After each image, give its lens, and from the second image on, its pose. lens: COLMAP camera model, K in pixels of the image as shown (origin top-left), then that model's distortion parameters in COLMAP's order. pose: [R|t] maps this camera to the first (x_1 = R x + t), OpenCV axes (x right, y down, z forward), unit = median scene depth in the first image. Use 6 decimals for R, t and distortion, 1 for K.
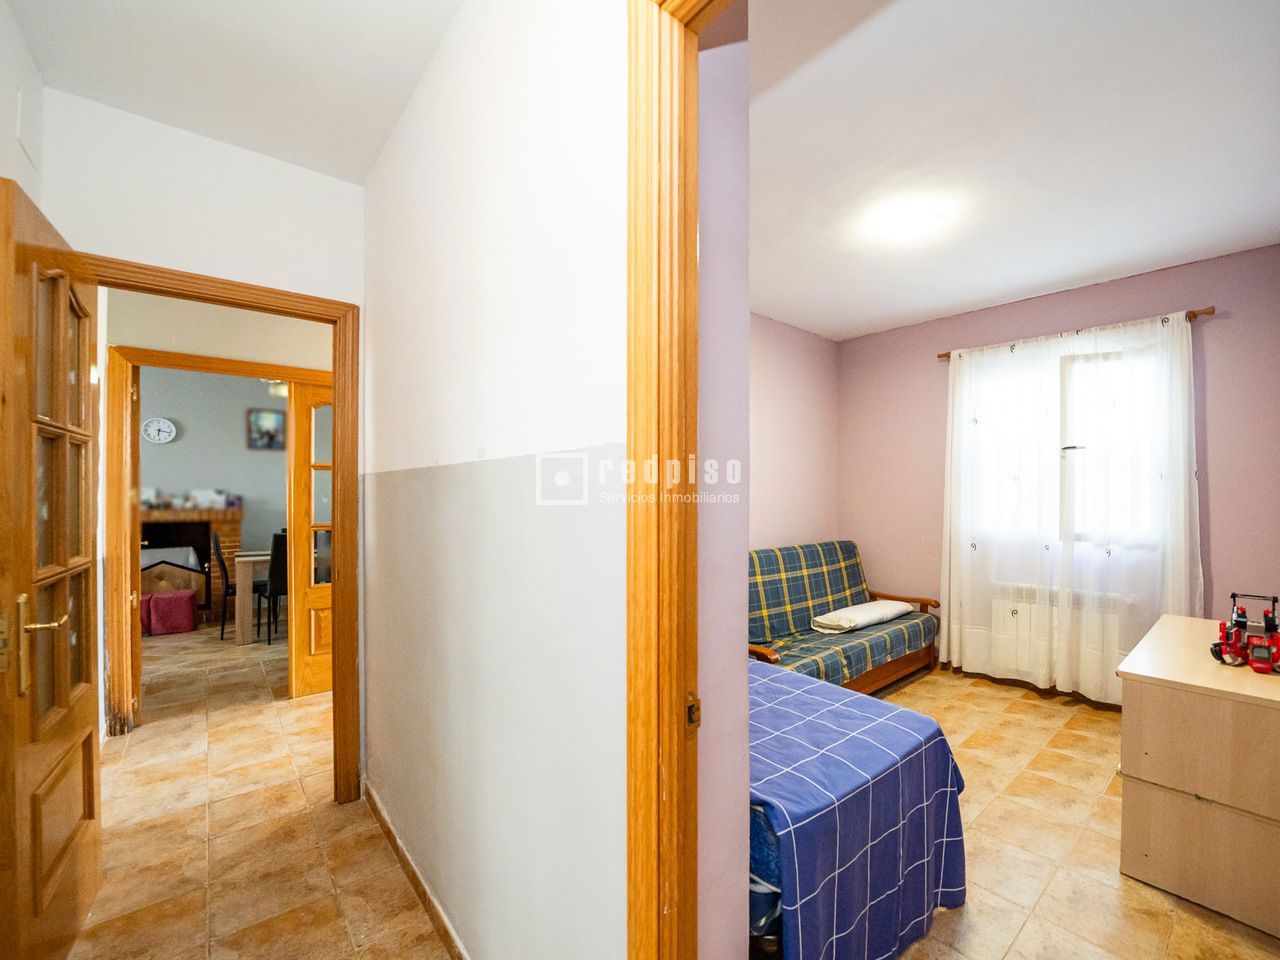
lens RADIAL K [[517.4, 0, 678.8], [0, 517.4, 502.7], [0, 0, 1]] dist [-0.015536, 0.000124]
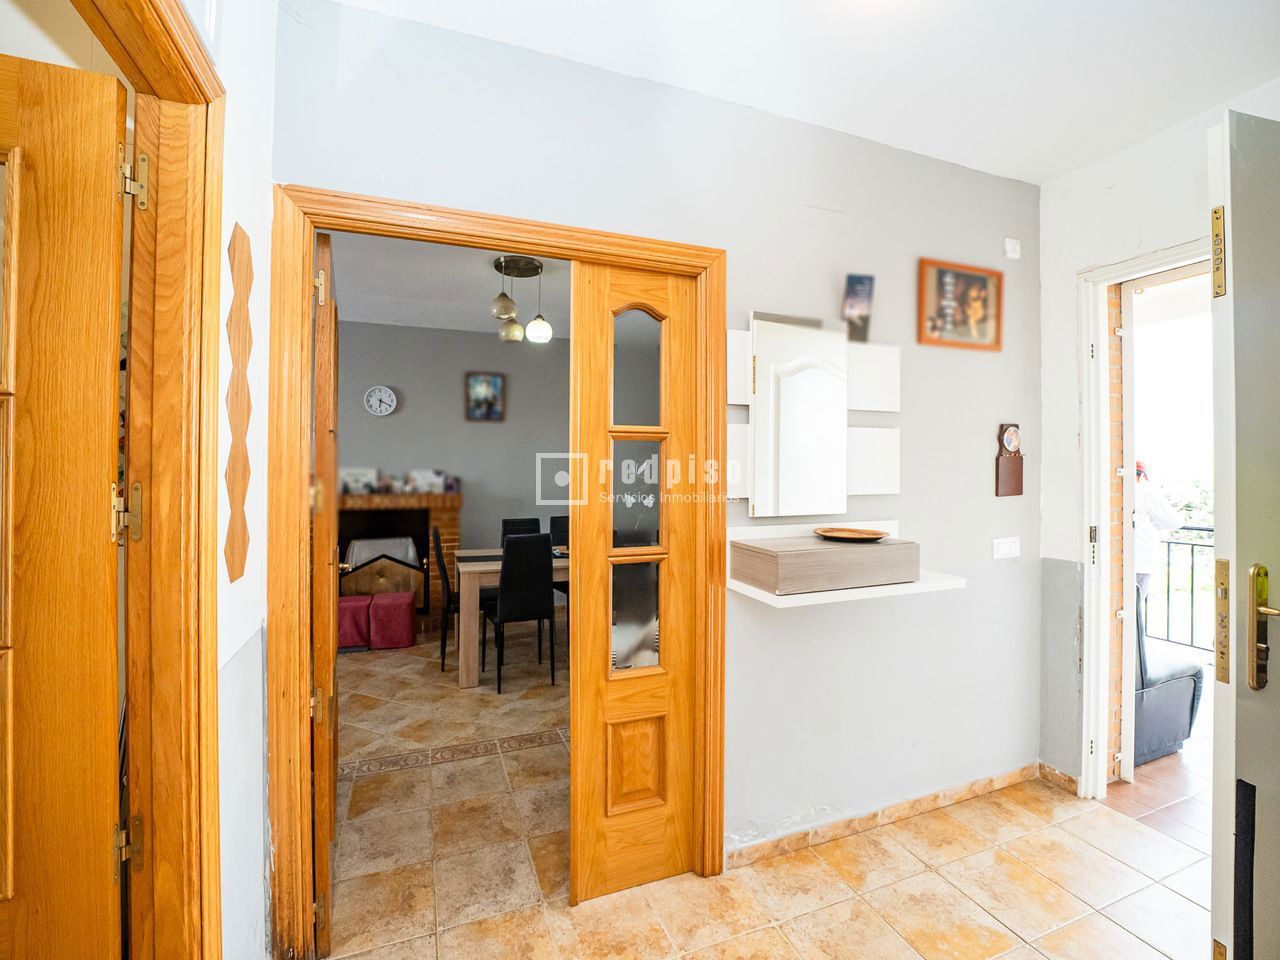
lens RADIAL K [[517.4, 0, 638.8], [0, 517.4, 473.7], [0, 0, 1]] dist [-0.015536, 0.000124]
pose [[0.941579, 0.000465, -0.336792, -0.315820], [-0.001832, 0.999991, -0.003743, -0.017449], [0.336788, 0.004142, 0.941571, 0.326577]]
